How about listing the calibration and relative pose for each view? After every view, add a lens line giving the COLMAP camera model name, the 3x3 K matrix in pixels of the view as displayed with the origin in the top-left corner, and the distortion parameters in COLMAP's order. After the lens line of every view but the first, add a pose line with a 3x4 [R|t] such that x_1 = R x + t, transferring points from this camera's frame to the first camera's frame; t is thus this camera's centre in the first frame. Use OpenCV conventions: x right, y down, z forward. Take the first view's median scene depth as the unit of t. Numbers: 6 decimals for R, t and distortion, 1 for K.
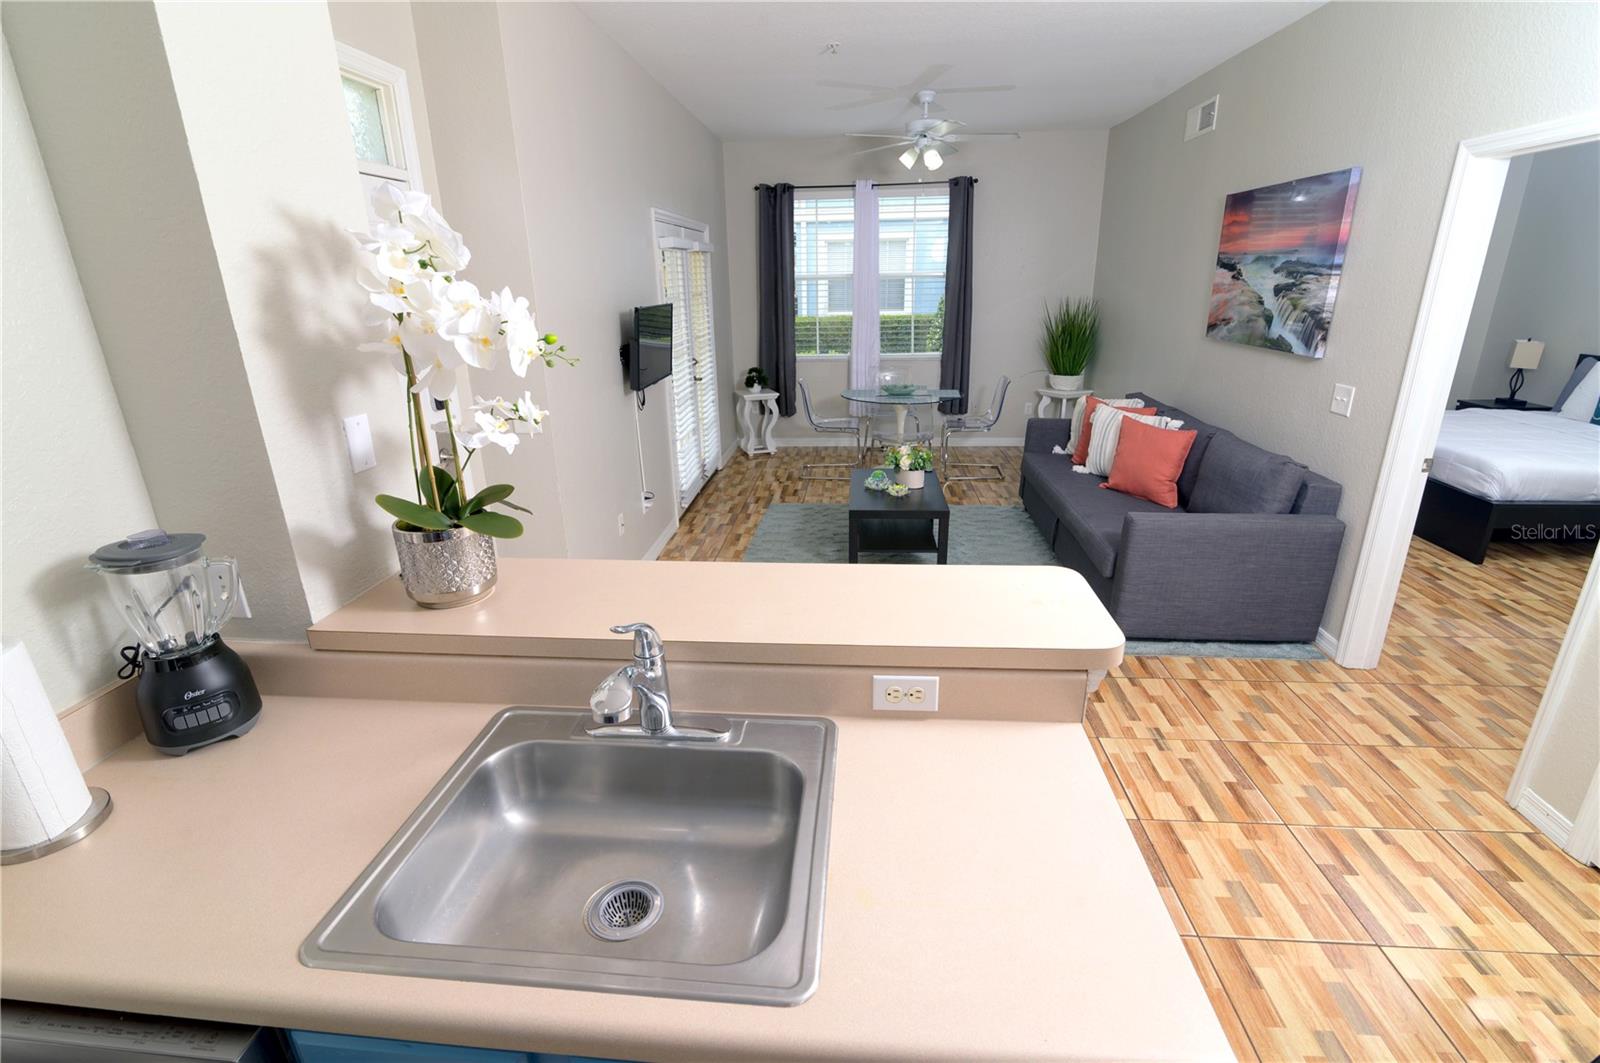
lens RADIAL K [[731.1, 0, 802.0], [0, 731.1, 536.2], [0, 0, 1]] dist [-0.018942, 0.001102]
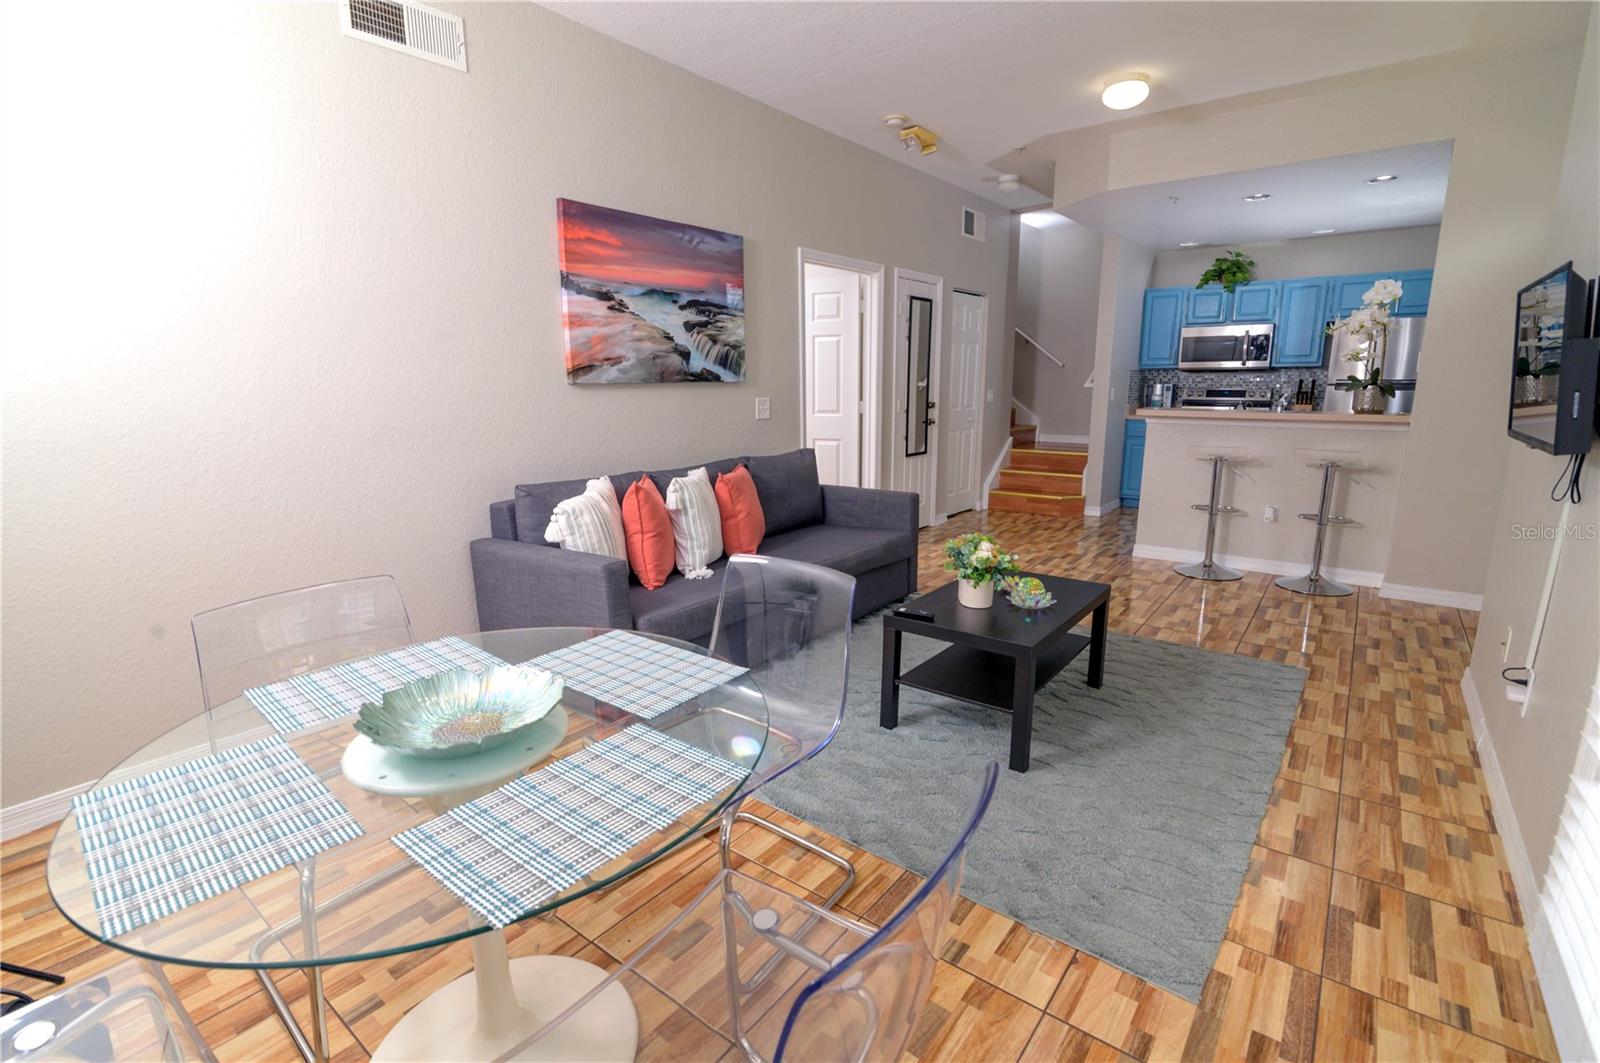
lens RADIAL K [[731.1, 0, 802.4], [0, 731.1, 538.9], [0, 0, 1]] dist [-0.018942, 0.001102]
pose [[-0.837036, -0.091732, 0.539403, -0.066466], [0.206712, 0.859764, 0.466986, -0.472800], [-0.506597, 0.502385, -0.700692, 1.600808]]
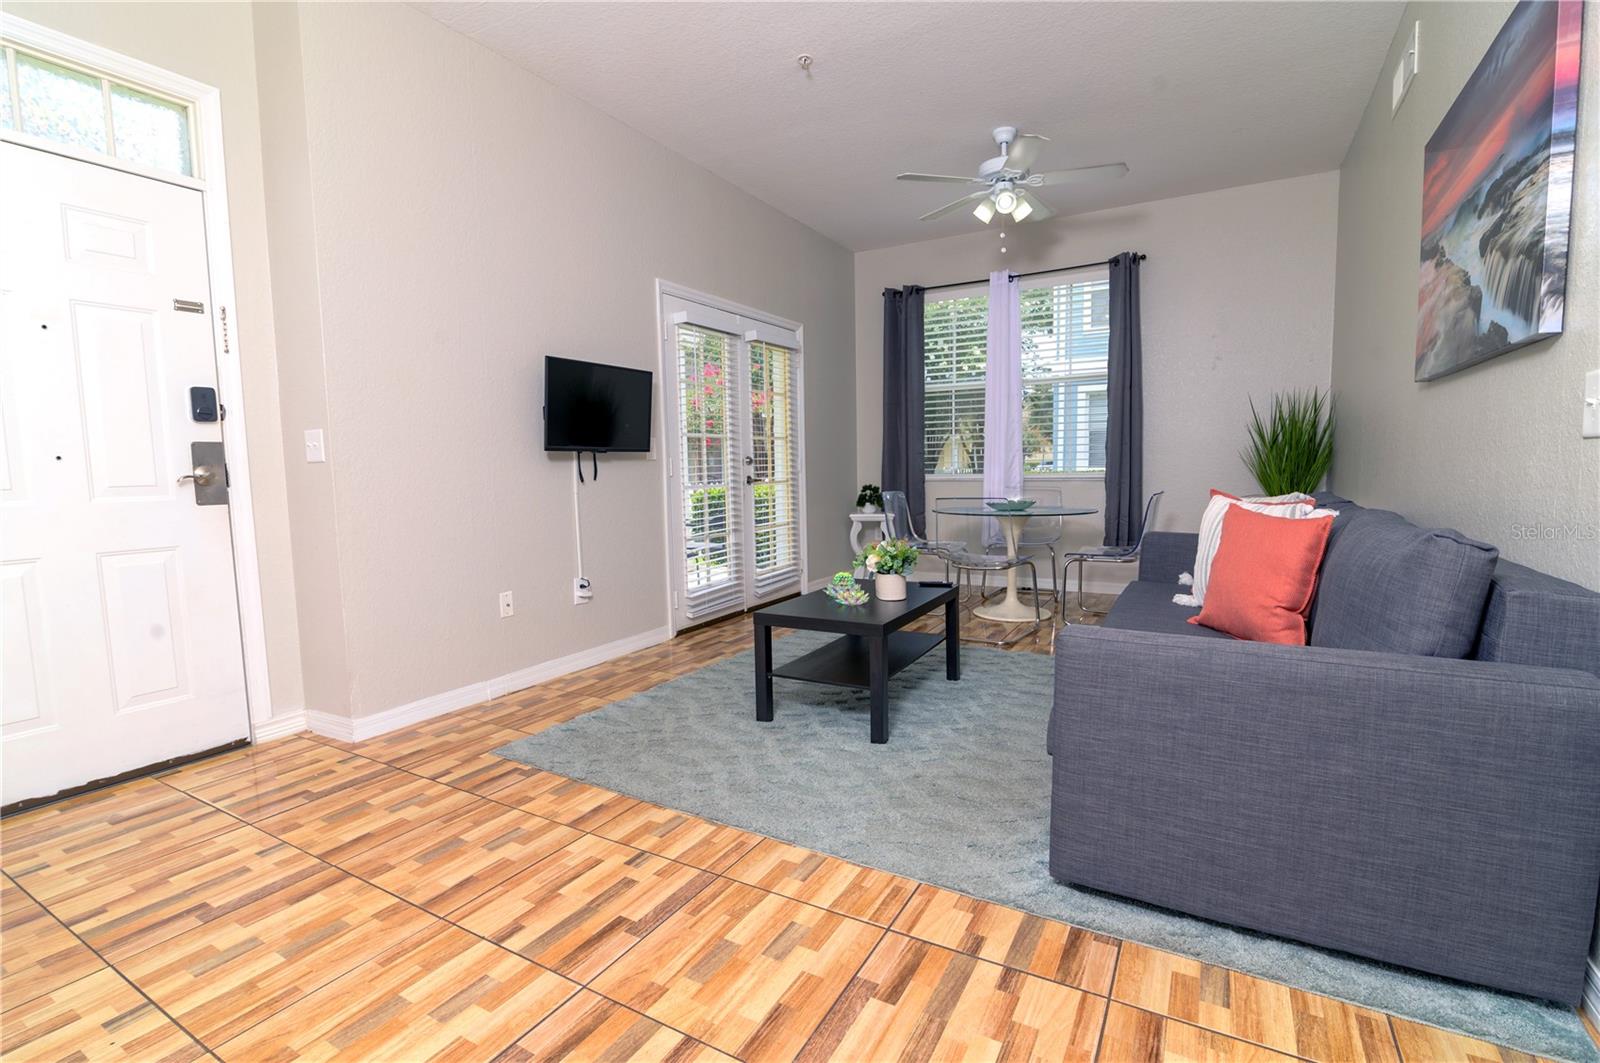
lens RADIAL K [[731.1, 0, 803.7], [0, 731.1, 539.3], [0, 0, 1]] dist [-0.018942, 0.001102]
pose [[0.907338, 0.044227, -0.418070, 0.389436], [-0.140536, 0.969150, -0.202481, 0.031575], [0.396217, 0.242472, 0.885562, 0.358896]]
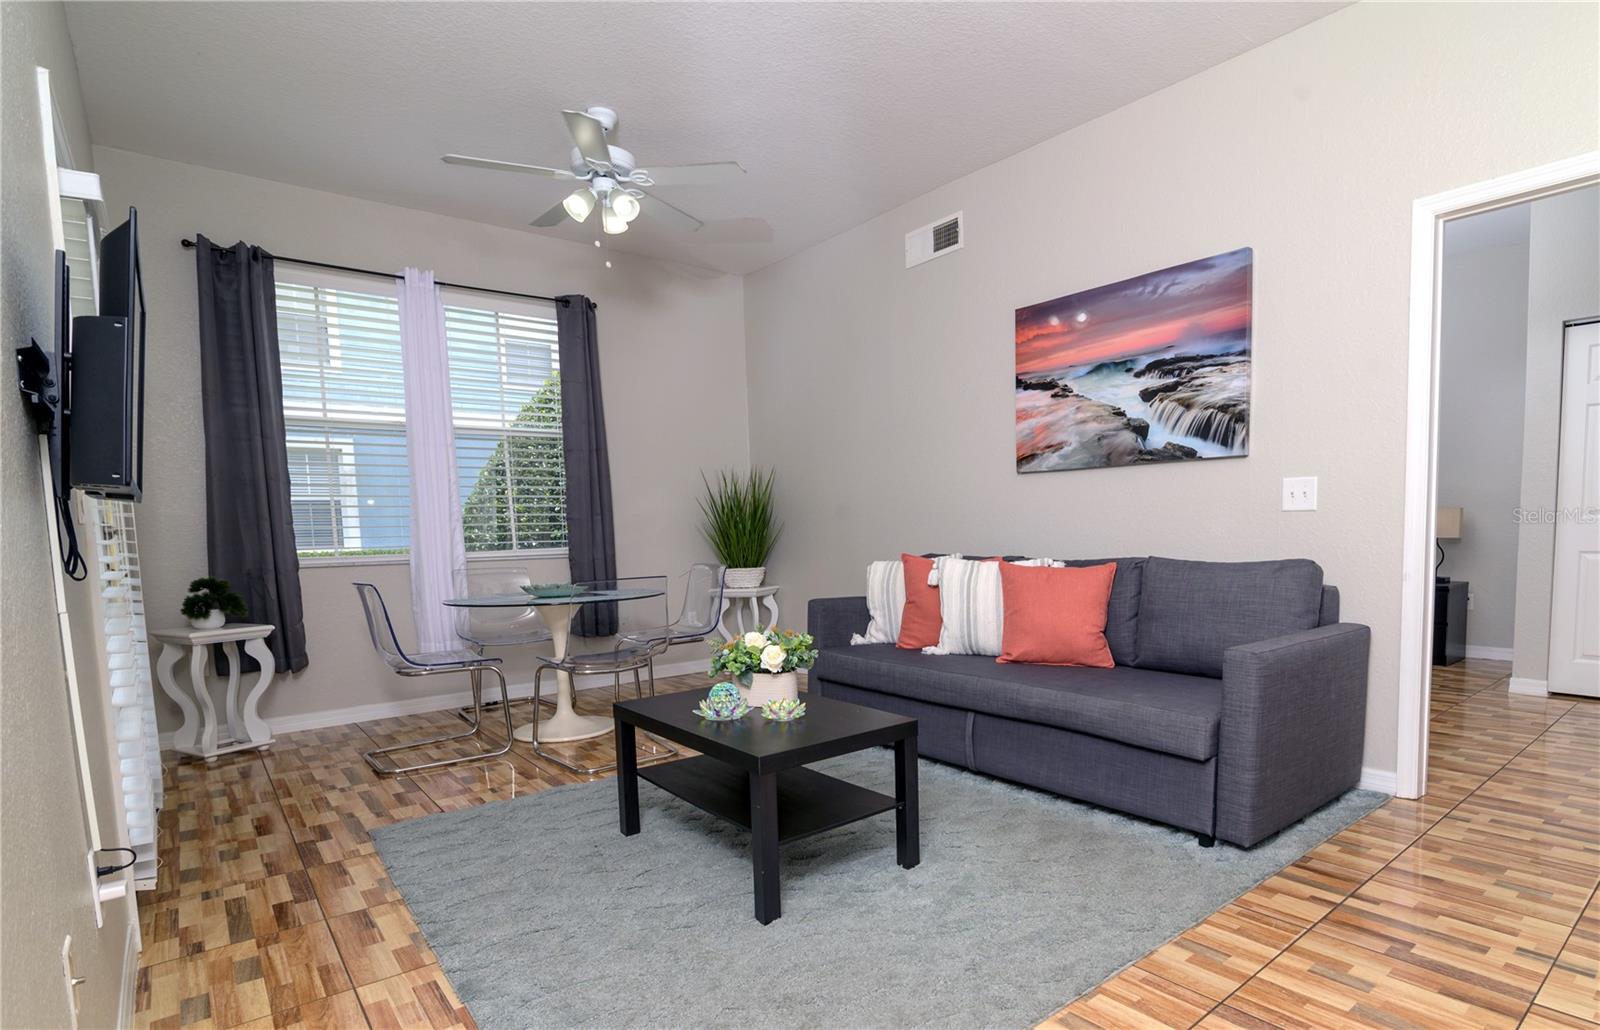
lens RADIAL K [[819.5, 0, 895.1], [0, 819.5, 605.5], [0, 0, 1]] dist [-0.015516, -0.002158]
pose [[0.691454, -0.065626, 0.719434, -0.230049], [0.251035, 0.955633, -0.154100, -0.025173], [-0.677402, 0.287156, 0.677250, 0.549187]]
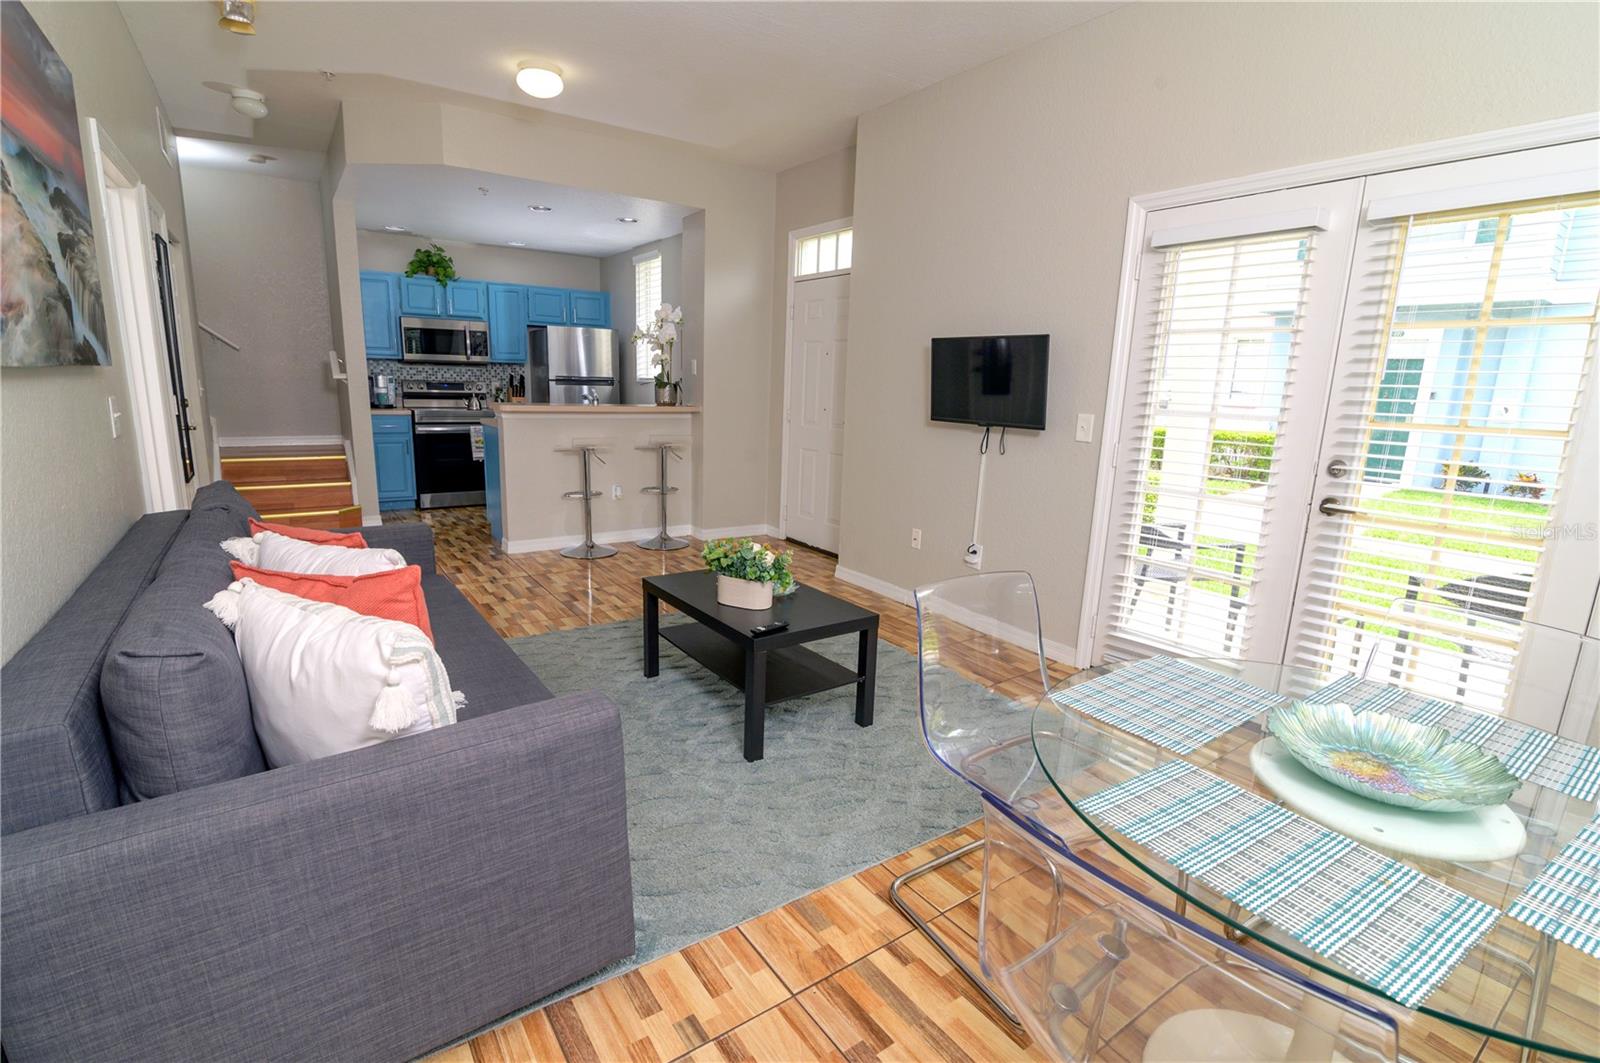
lens RADIAL K [[731.1, 0, 795.9], [0, 731.1, 537.1], [0, 0, 1]] dist [-0.018942, 0.001102]
pose [[-0.768023, 0.127249, -0.627653, 0.535994], [-0.234142, 0.856419, 0.460134, -0.448917], [0.596086, 0.500354, -0.627955, 1.495438]]
